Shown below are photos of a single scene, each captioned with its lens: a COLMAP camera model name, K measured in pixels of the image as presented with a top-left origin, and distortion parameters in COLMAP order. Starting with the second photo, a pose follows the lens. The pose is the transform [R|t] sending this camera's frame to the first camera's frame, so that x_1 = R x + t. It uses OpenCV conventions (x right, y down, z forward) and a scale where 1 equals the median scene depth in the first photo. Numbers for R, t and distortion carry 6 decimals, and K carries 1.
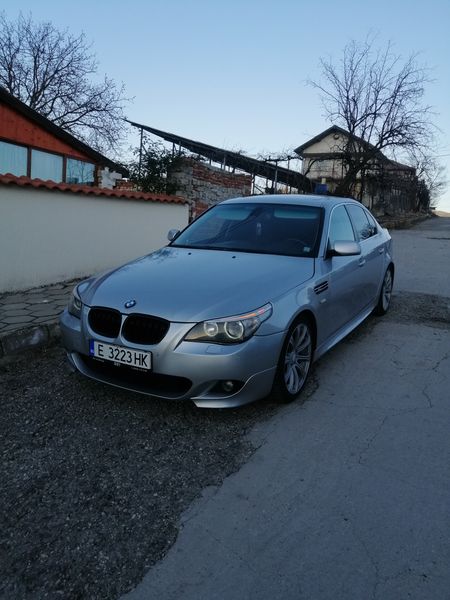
lens RADIAL K [[465.3, 0, 225.0], [0, 465.3, 300.0], [0, 0, 1]] dist [0.004012, 0.011174]
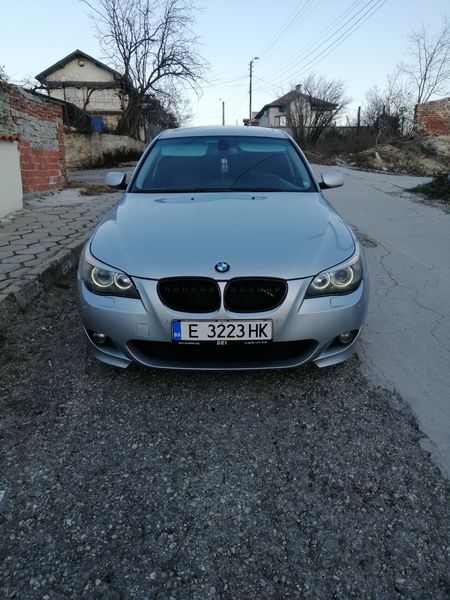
lens RADIAL K [[465.3, 0, 225.0], [0, 465.3, 300.0], [0, 0, 1]] dist [0.004012, 0.011174]
pose [[0.864256, -0.186665, 0.467138, -0.585952], [0.124681, 0.979117, 0.160576, -0.063936], [-0.487357, -0.080536, 0.869481, 0.297438]]
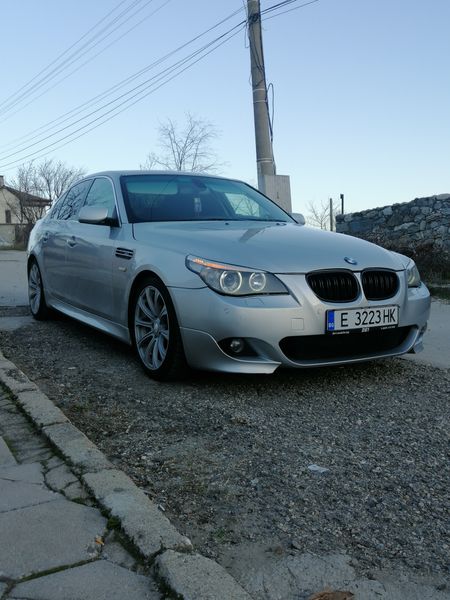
lens RADIAL K [[590.3, 0, 225.0], [0, 590.3, 300.0], [0, 0, 1]] dist [0.011388, 0.004081]
pose [[0.491311, -0.105990, 0.864511, -1.269224], [0.192231, 0.981287, 0.011060, 0.023159], [-0.849506, 0.160752, 0.502492, 0.662919]]
